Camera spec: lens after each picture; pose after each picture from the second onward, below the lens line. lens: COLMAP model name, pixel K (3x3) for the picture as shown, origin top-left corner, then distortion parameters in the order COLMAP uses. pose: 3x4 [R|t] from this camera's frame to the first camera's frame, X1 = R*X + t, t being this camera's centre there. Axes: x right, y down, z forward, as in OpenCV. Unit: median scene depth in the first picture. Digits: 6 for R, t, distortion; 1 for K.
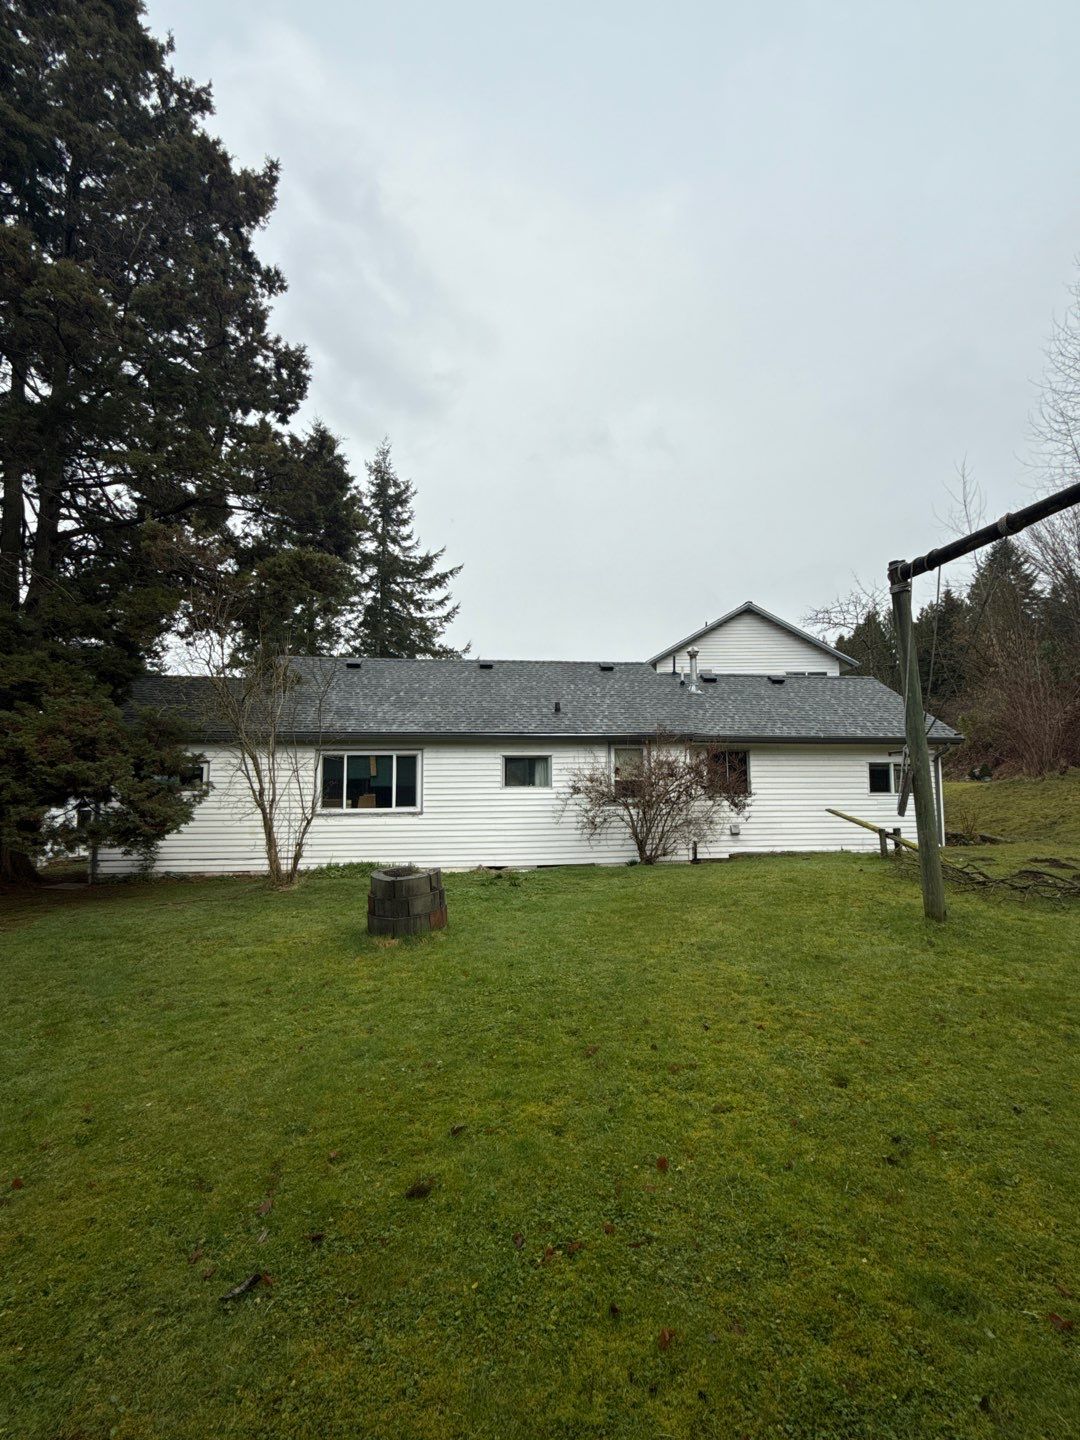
lens RADIAL K [[676.2, 0, 540.0], [0, 676.2, 720.0], [0, 0, 1]] dist [0.035193, -0.017534]
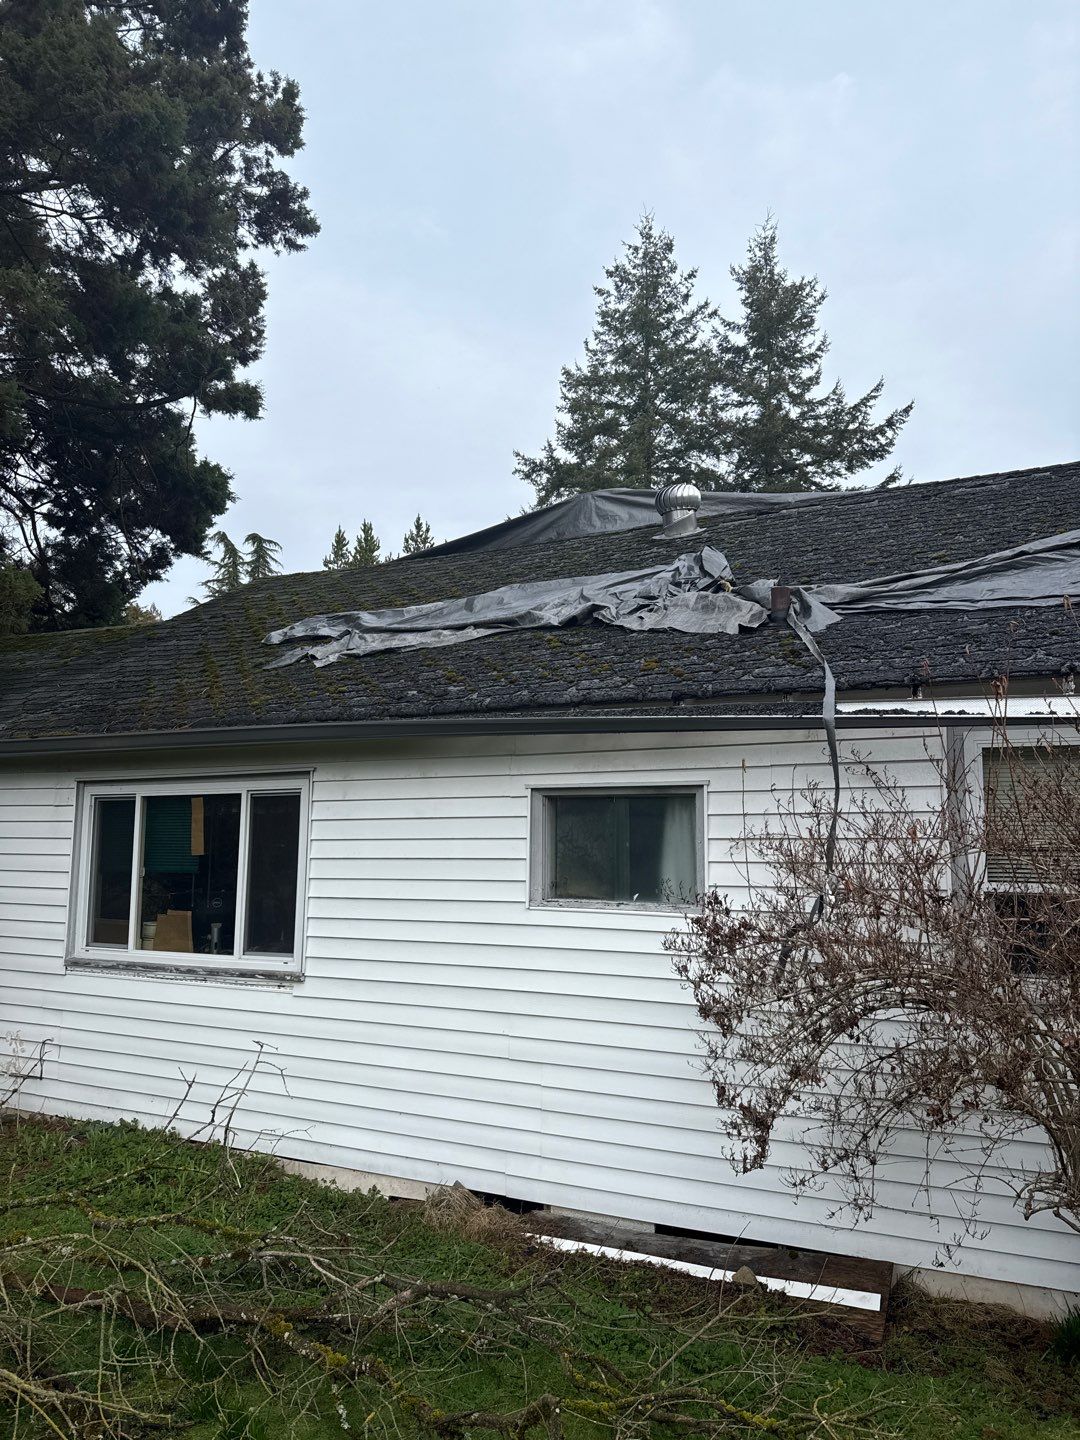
lens RADIAL K [[1007.6, 0, 540.0], [0, 1007.6, 720.0], [0, 0, 1]] dist [0.043305, -0.002791]
pose [[0.832849, -0.055945, -0.550666, 0.174784], [0.048035, 0.998431, -0.028786, 0.036538], [0.551412, -0.002477, 0.834229, 0.652164]]
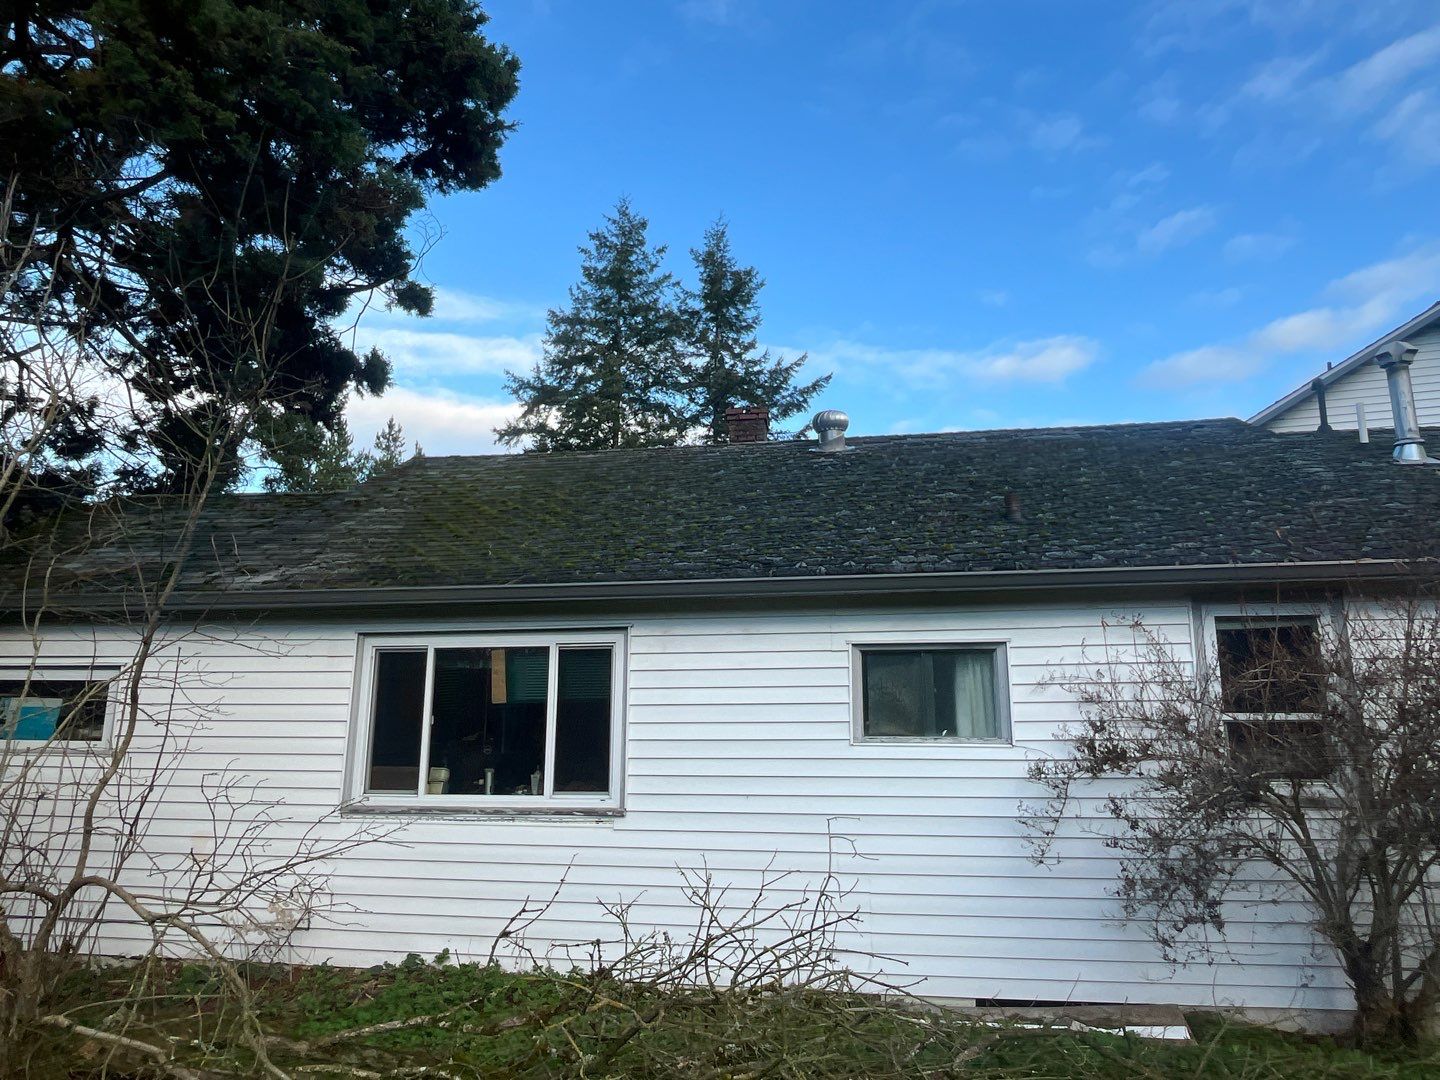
lens RADIAL K [[857.6, 0, 720.0], [0, 857.6, 540.0], [0, 0, 1]] dist [0.007432, 0.001096]
pose [[0.961377, -0.048253, -0.270972, -0.000501], [0.021141, 0.994549, -0.102100, 0.043102], [0.274421, 0.092428, 0.957157, 0.563498]]
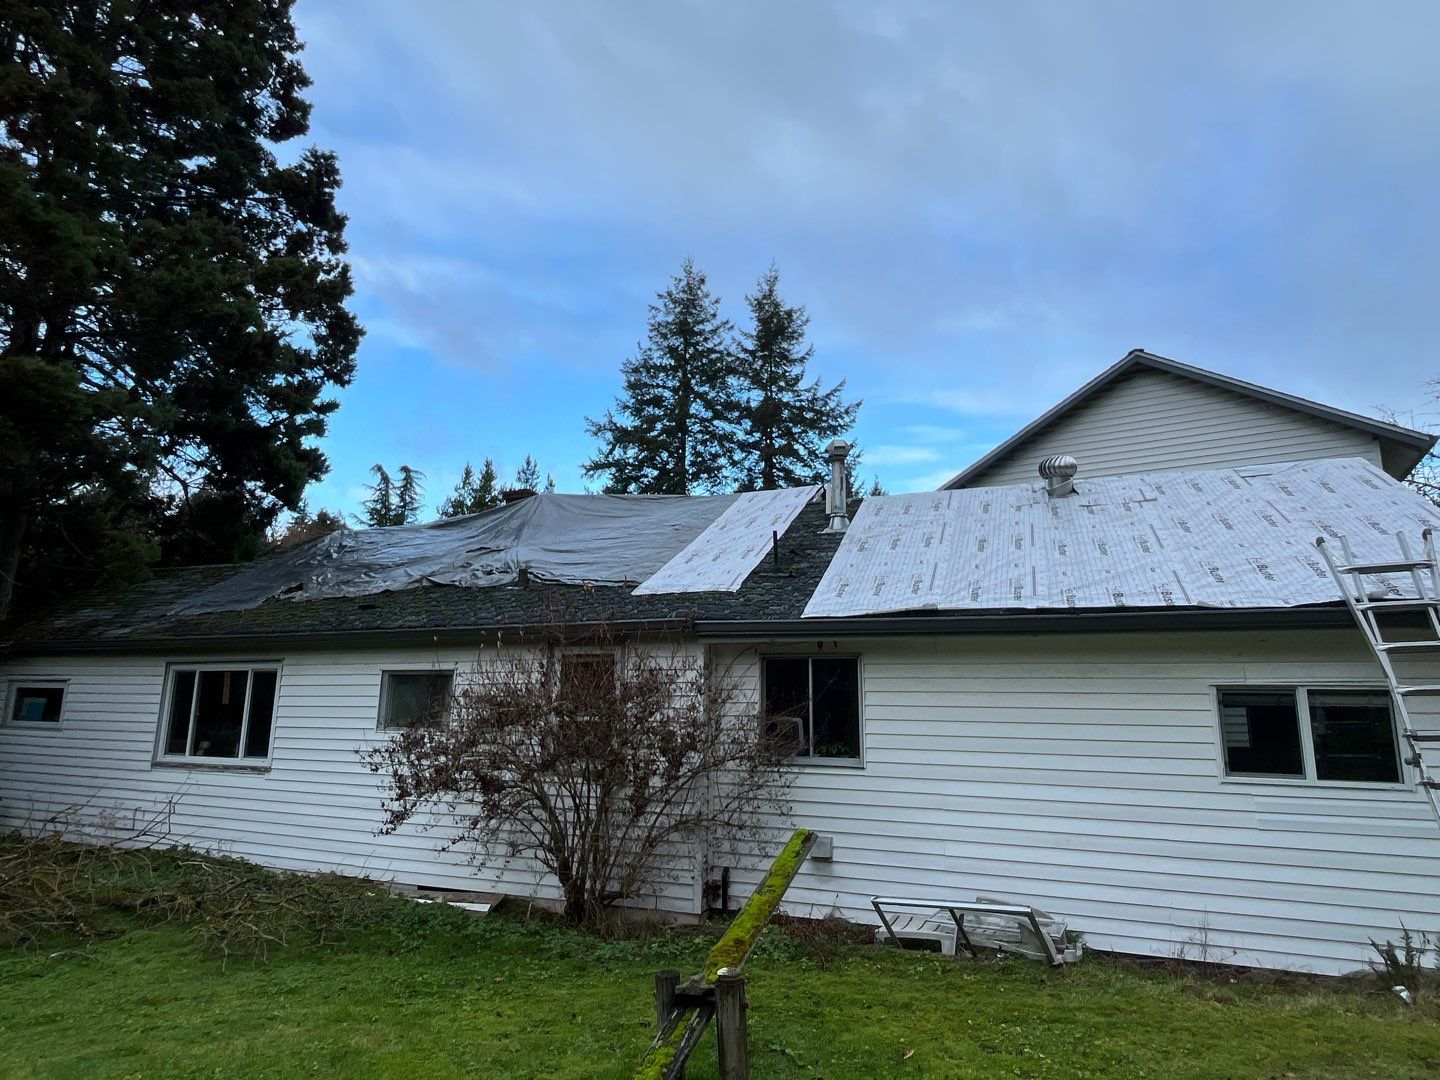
lens RADIAL K [[801.4, 0, 720.0], [0, 801.4, 540.0], [0, 0, 1]] dist [0.002913, 0.000357]
pose [[0.870147, -0.081355, -0.486030, 0.506905], [0.034390, 0.993899, -0.104795, 0.024639], [0.491590, 0.074473, 0.867636, 0.554886]]
